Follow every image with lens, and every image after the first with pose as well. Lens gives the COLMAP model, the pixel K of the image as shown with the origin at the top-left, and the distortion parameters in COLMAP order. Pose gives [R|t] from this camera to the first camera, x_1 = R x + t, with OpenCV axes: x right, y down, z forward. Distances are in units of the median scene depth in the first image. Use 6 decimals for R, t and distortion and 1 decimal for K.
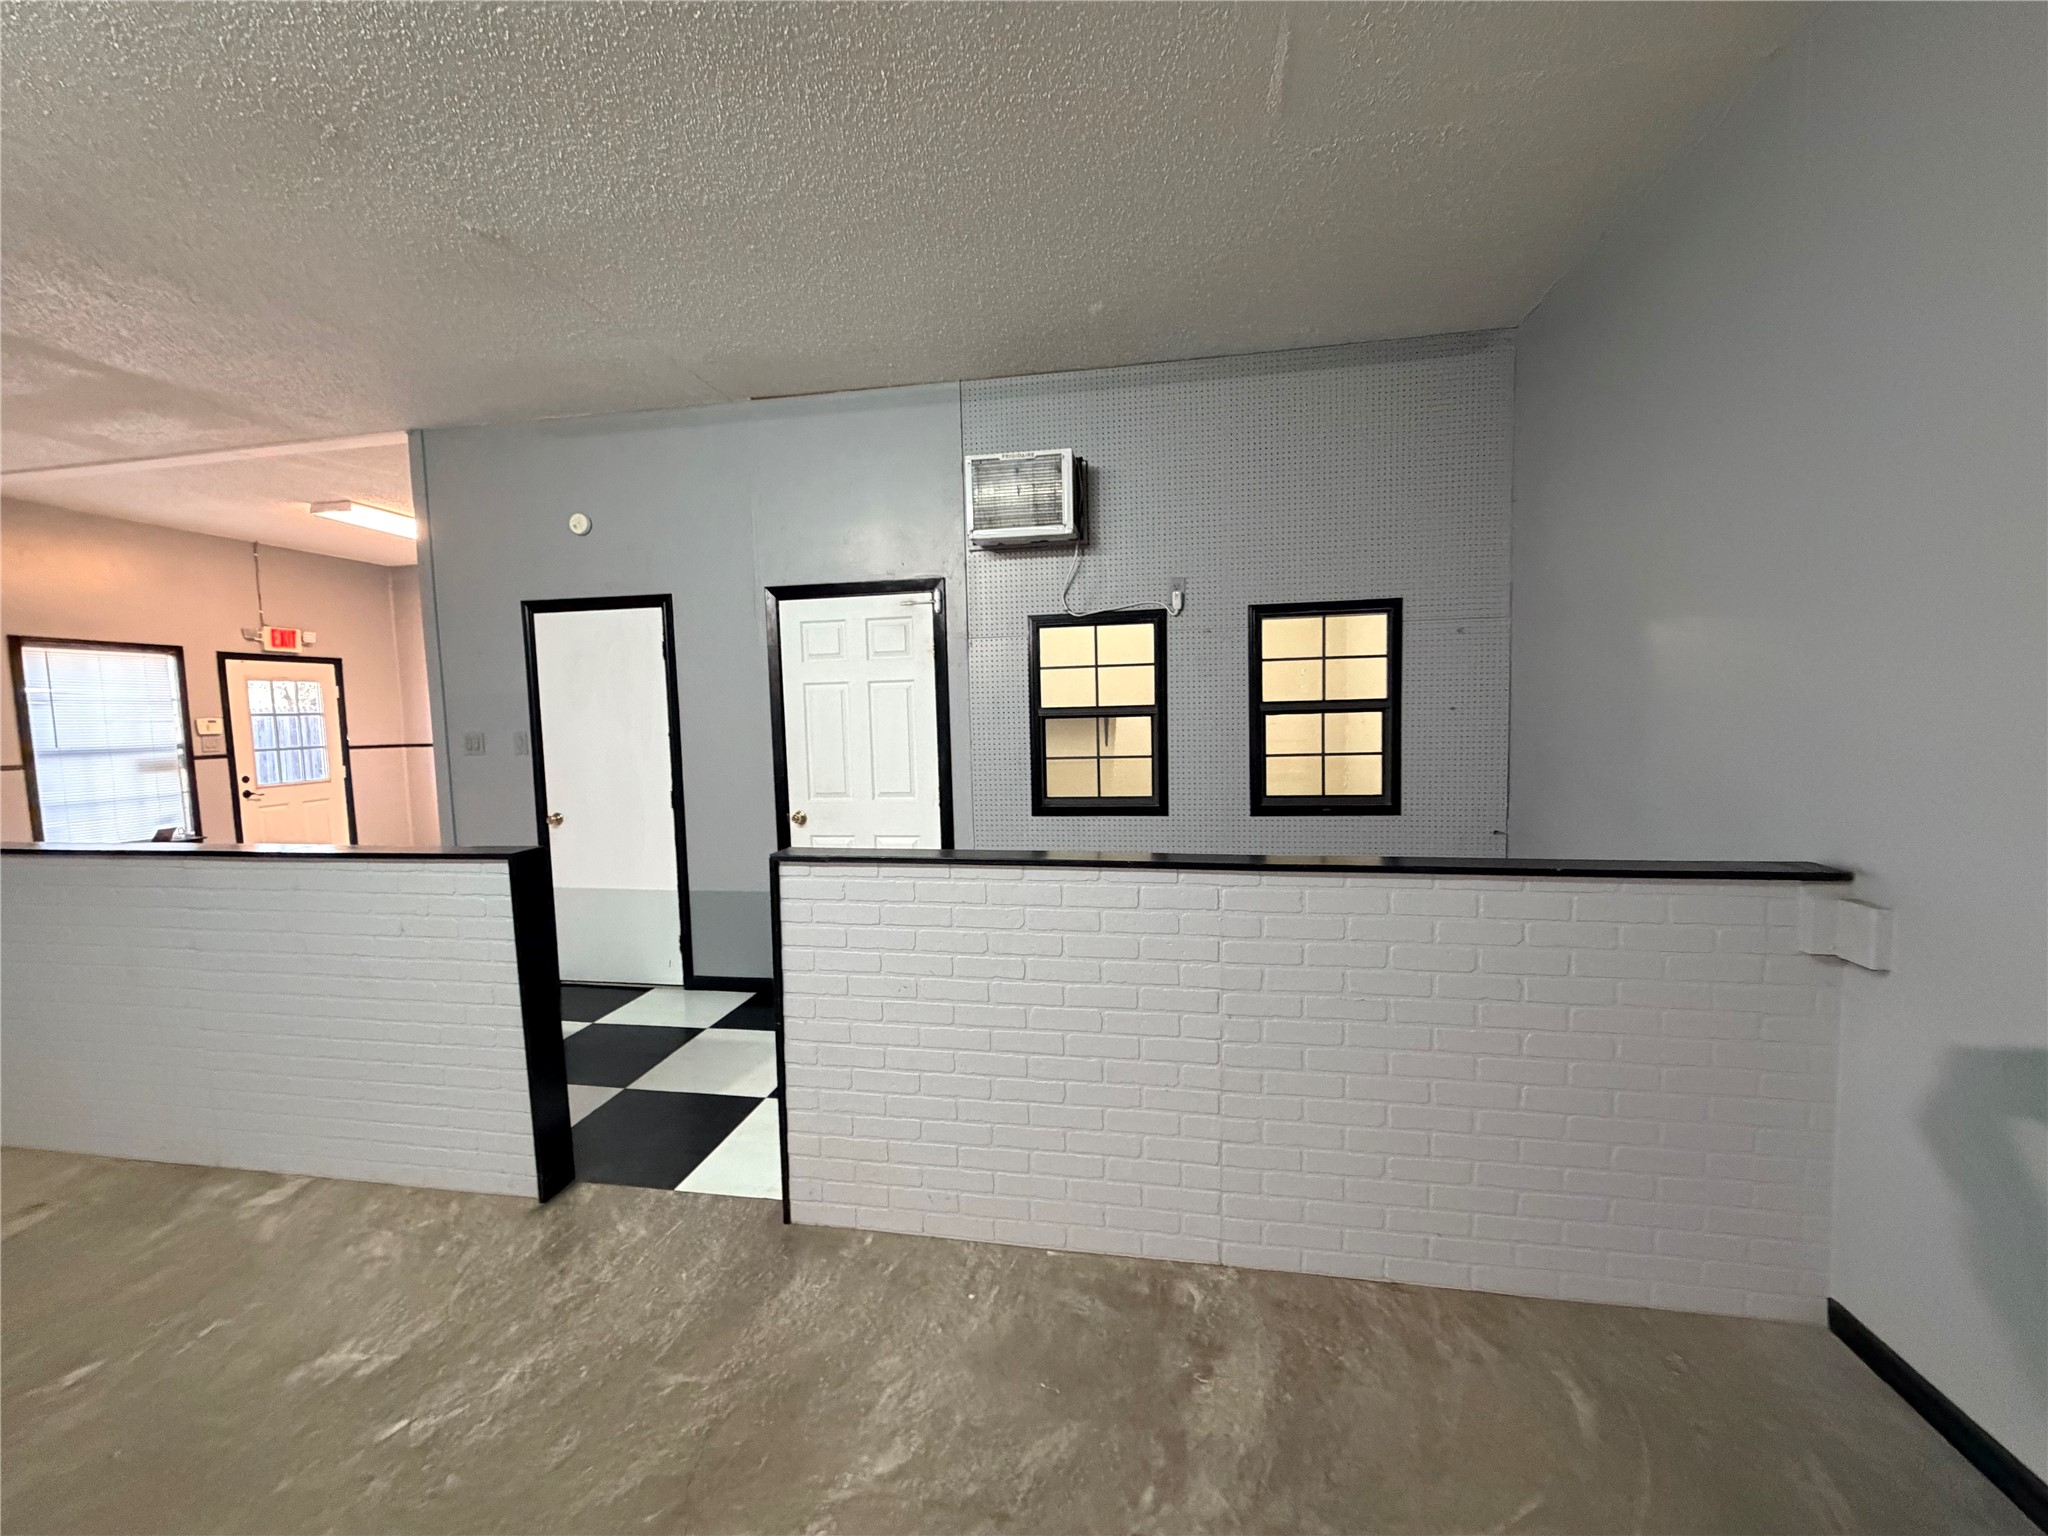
lens RADIAL K [[814.5, 0, 1028.5], [0, 814.5, 765.5], [0, 0, 1]] dist [0.000460, 0.001079]
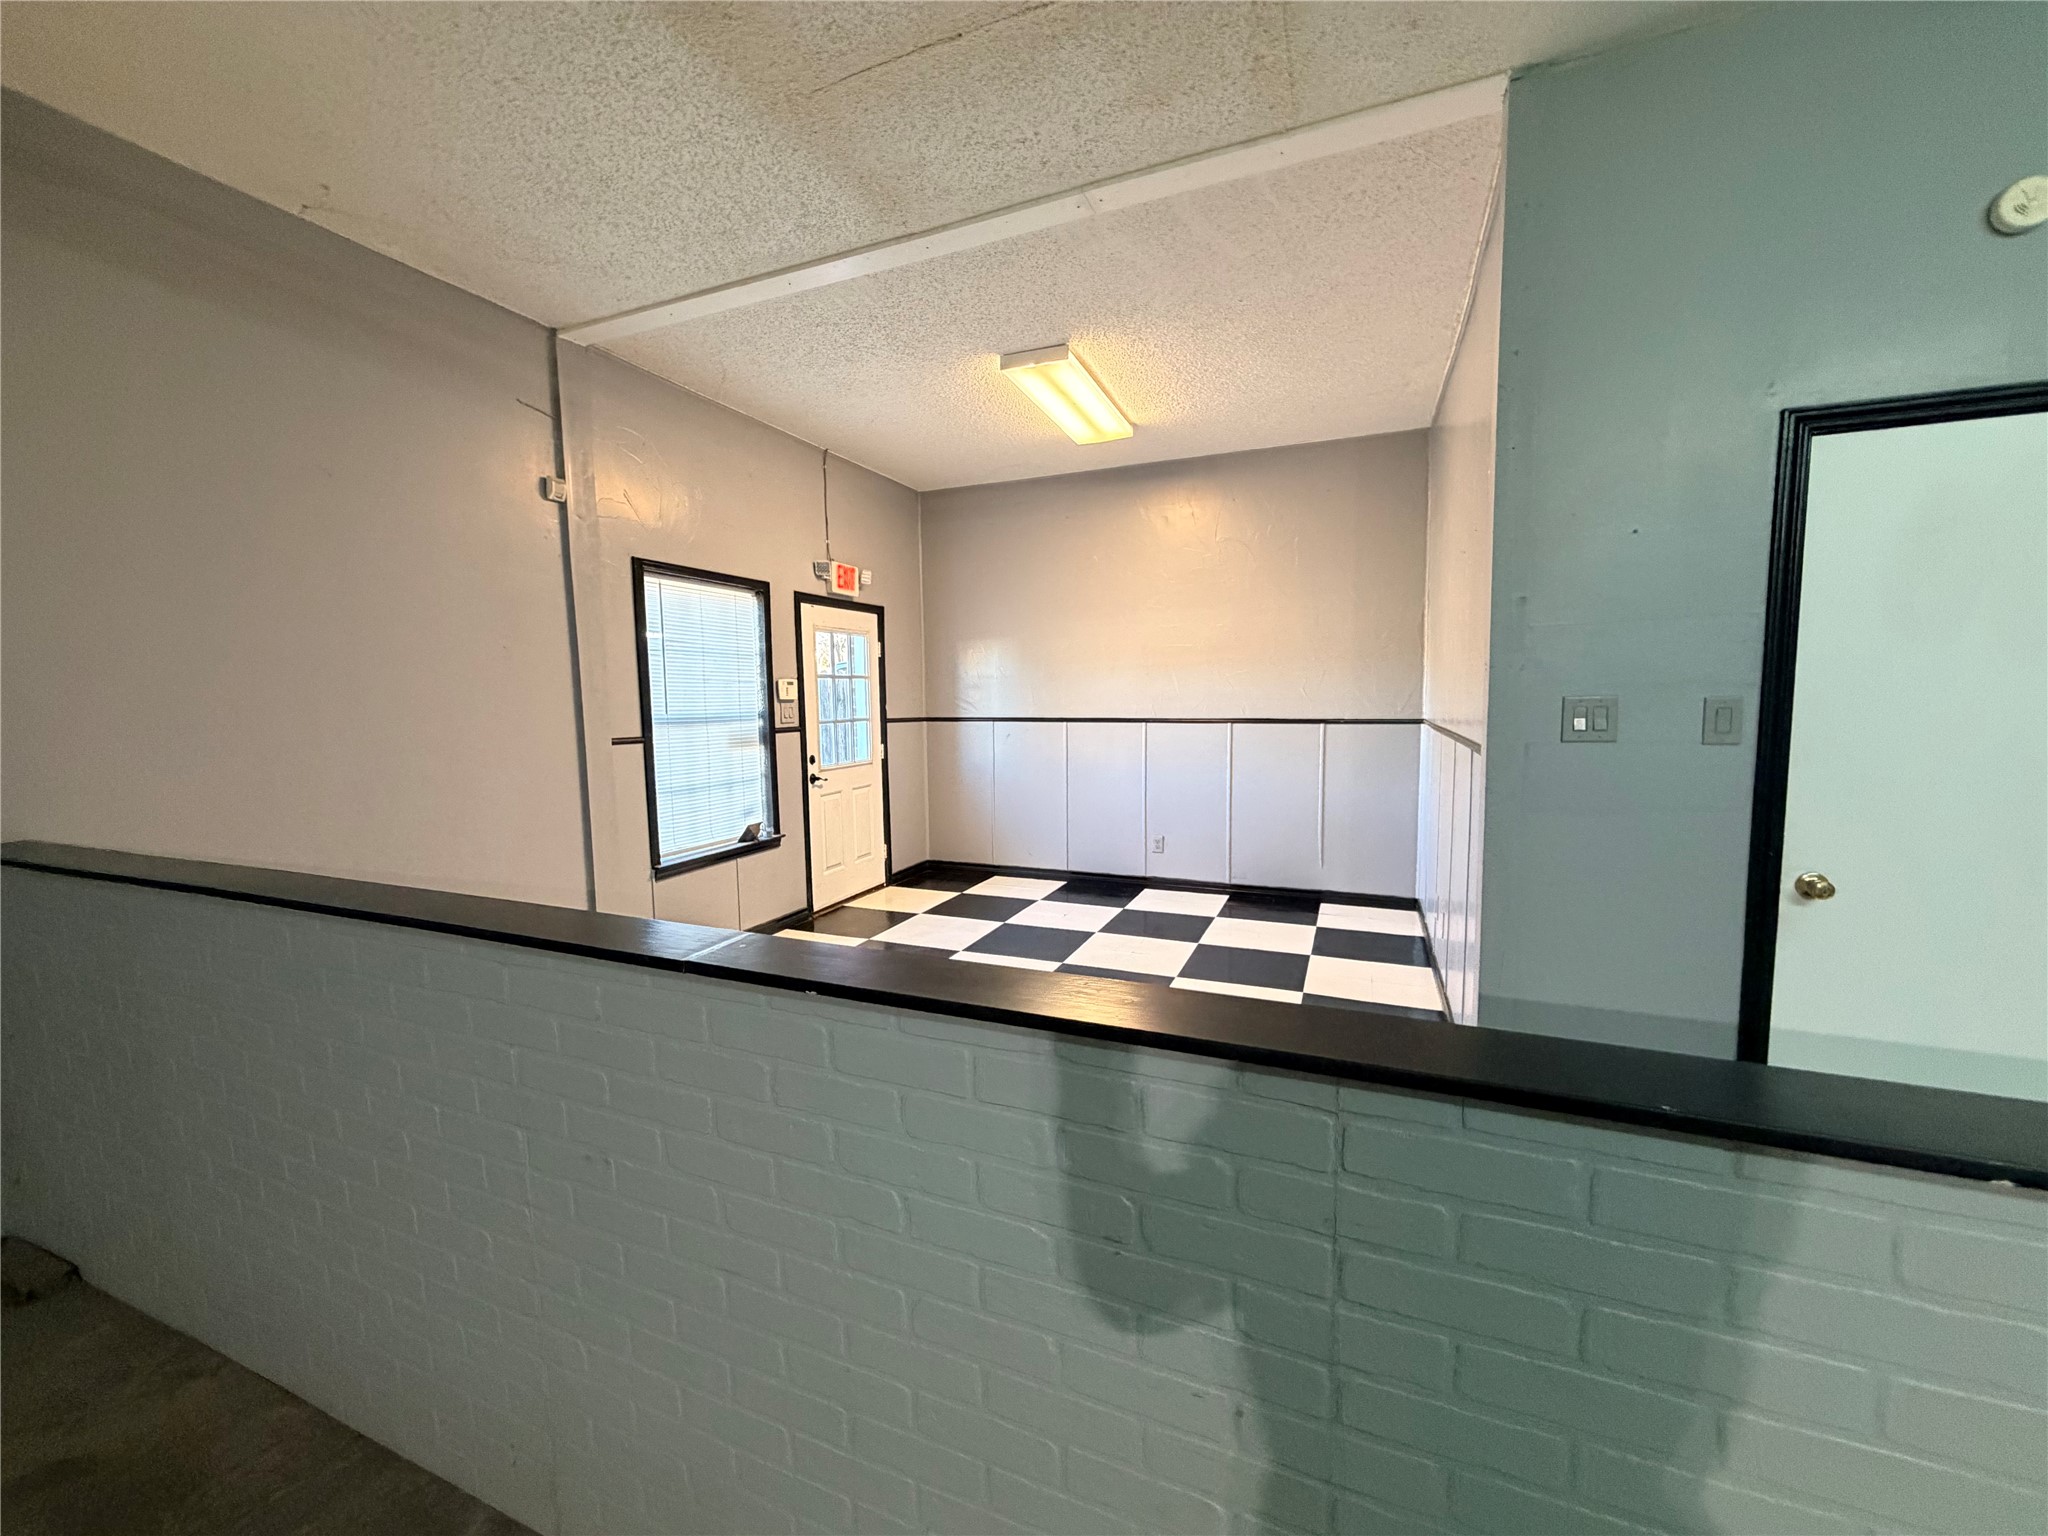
lens RADIAL K [[814.5, 0, 1011.3], [0, 814.5, 765.9], [0, 0, 1]] dist [0.000460, 0.001079]
pose [[0.973627, 0.032384, -0.225834, -0.634116], [-0.027450, 0.999312, 0.024953, -0.001424], [0.226487, -0.018095, 0.973846, 0.308235]]
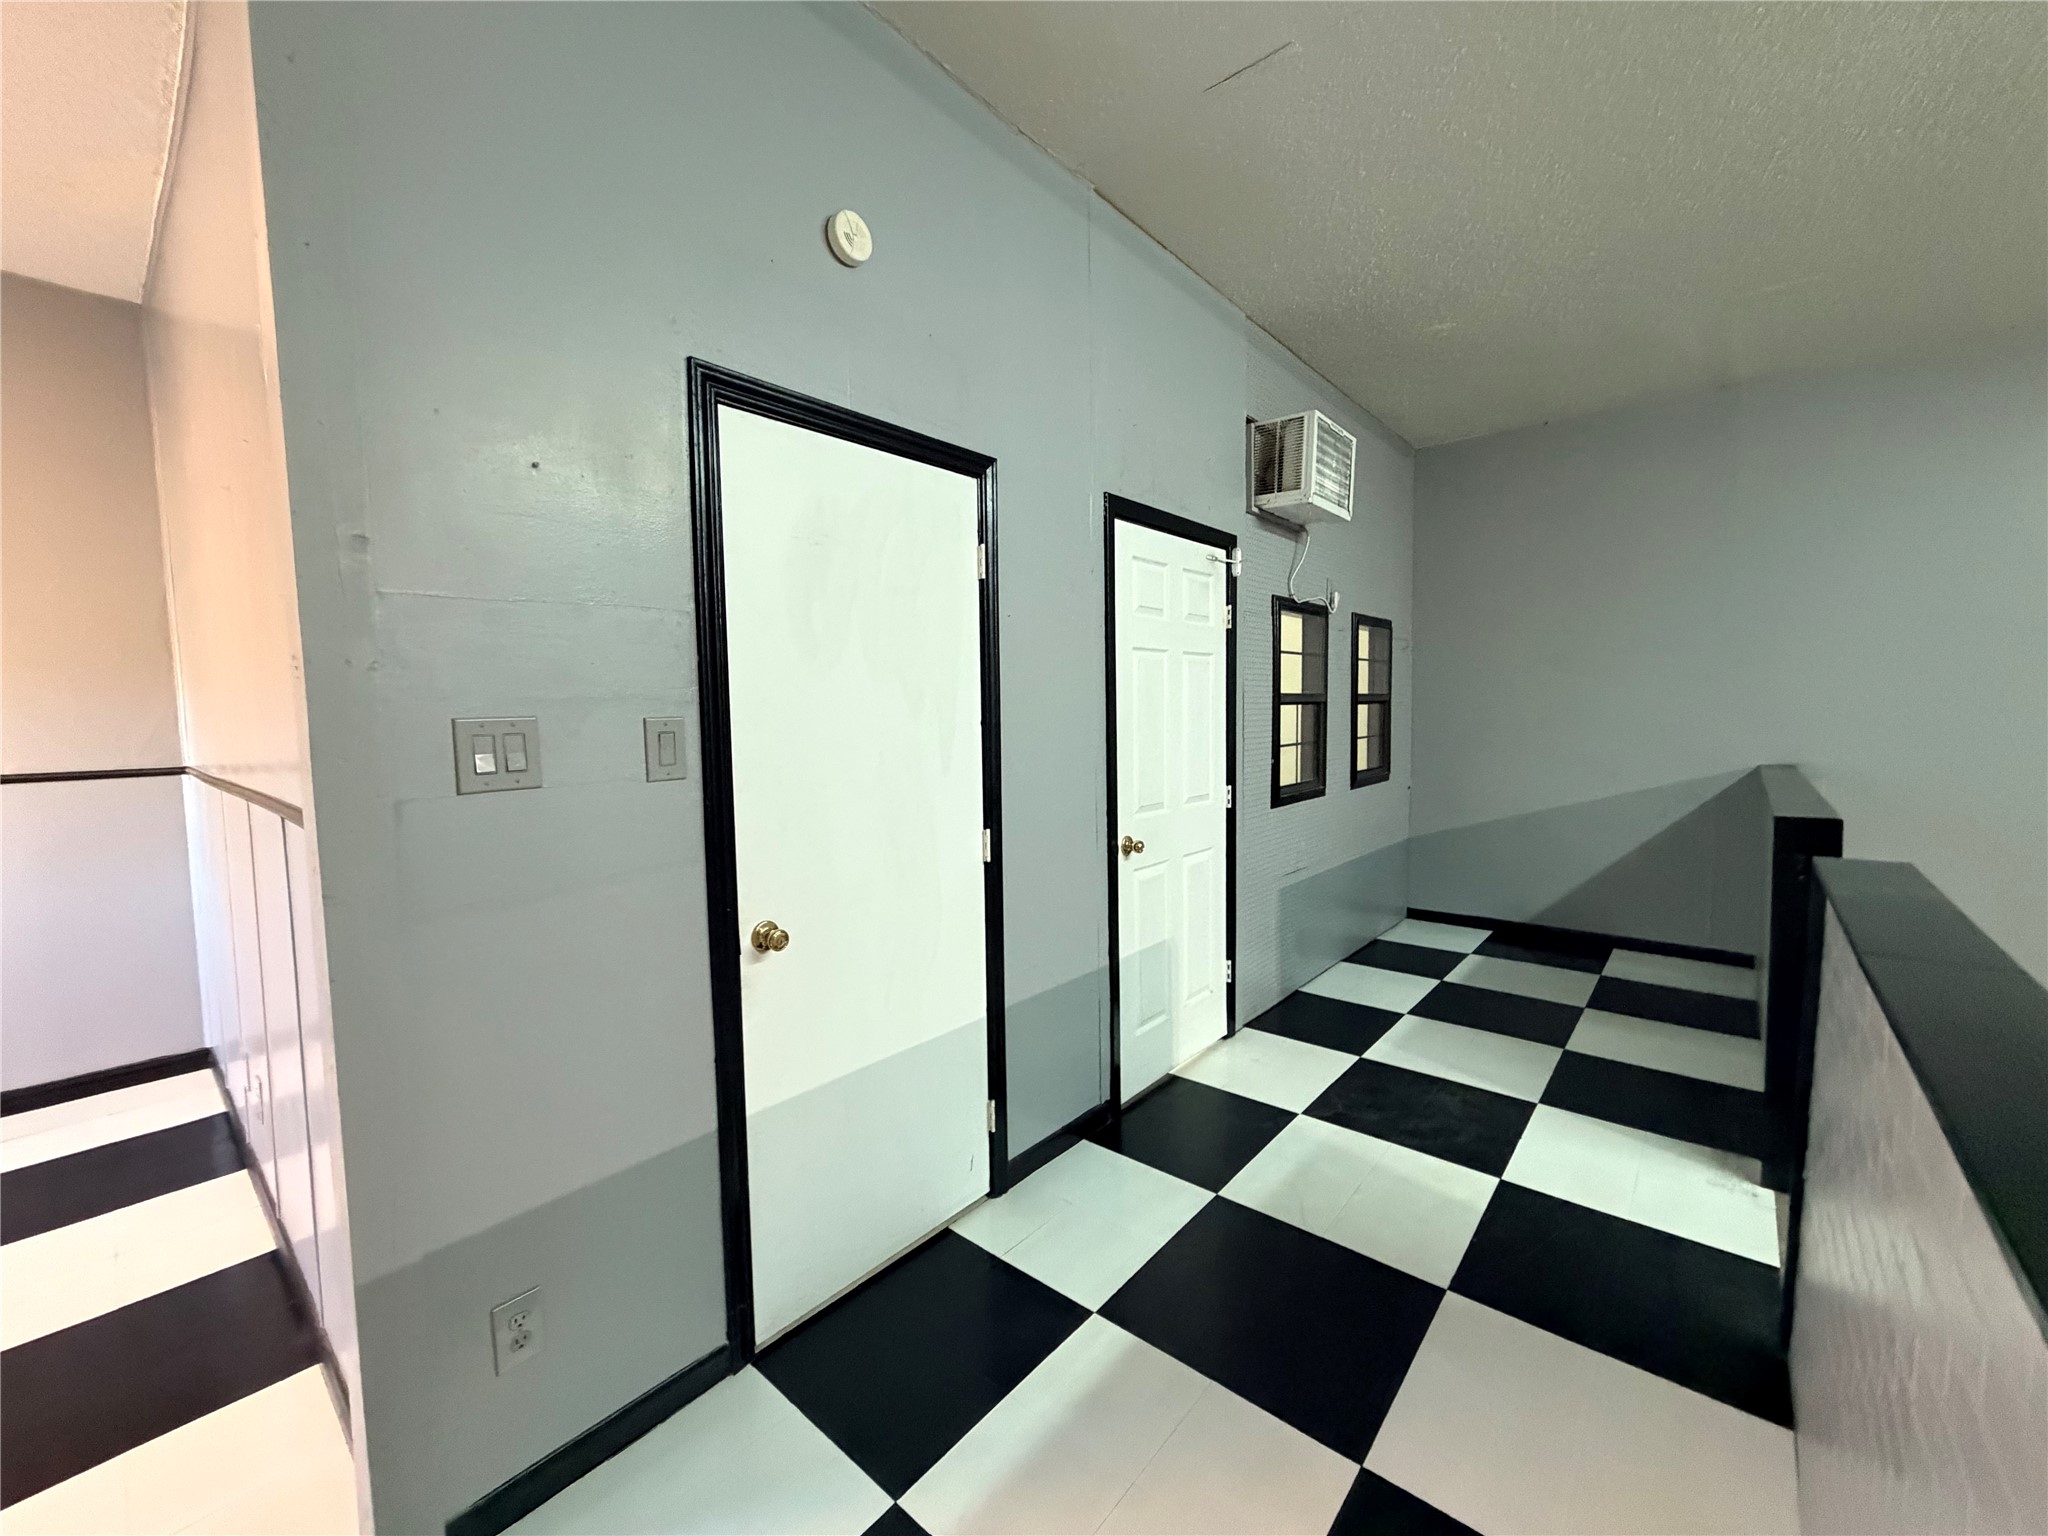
lens RADIAL K [[814.5, 0, 1020.5], [0, 814.5, 763.7], [0, 0, 1]] dist [0.000460, 0.001079]
pose [[0.519053, -0.039020, 0.853851, -0.586493], [0.065400, 0.997842, 0.005844, -0.009090], [-0.852236, 0.052809, 0.520485, 0.471415]]
